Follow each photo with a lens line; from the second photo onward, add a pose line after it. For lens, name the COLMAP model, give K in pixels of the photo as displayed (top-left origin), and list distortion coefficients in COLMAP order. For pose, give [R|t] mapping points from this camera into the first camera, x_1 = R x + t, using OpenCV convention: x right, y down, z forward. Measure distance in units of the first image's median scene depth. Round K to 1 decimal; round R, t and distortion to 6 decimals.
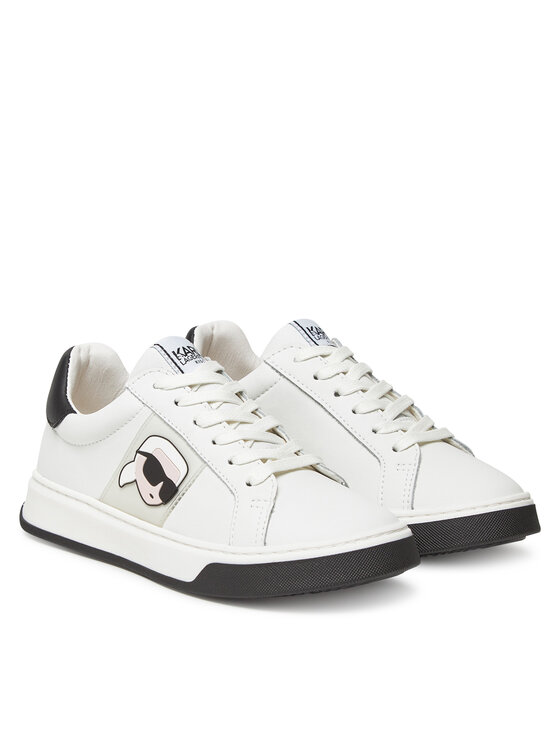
lens RADIAL K [[1979.4, 0, 280.0], [0, 1979.4, 372.9], [0, 0, 1]] dist [-0.097257, 0.000000]
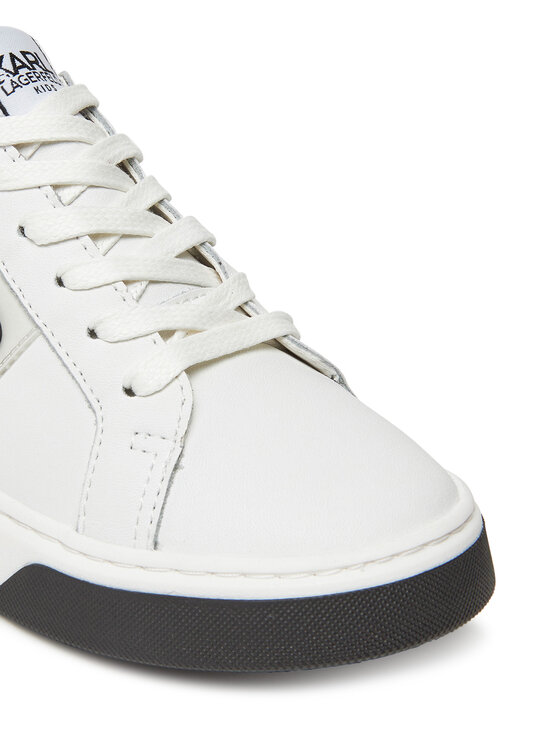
lens RADIAL K [[1571.9, 0, 280.1], [0, 1571.9, 373.1], [0, 0, 1]] dist [-0.154838, 0.000000]
pose [[0.997498, 0.057945, 0.040506, 0.003457], [-0.066275, 0.965888, 0.250337, -0.037387], [-0.024619, -0.252395, 0.967311, 0.649378]]
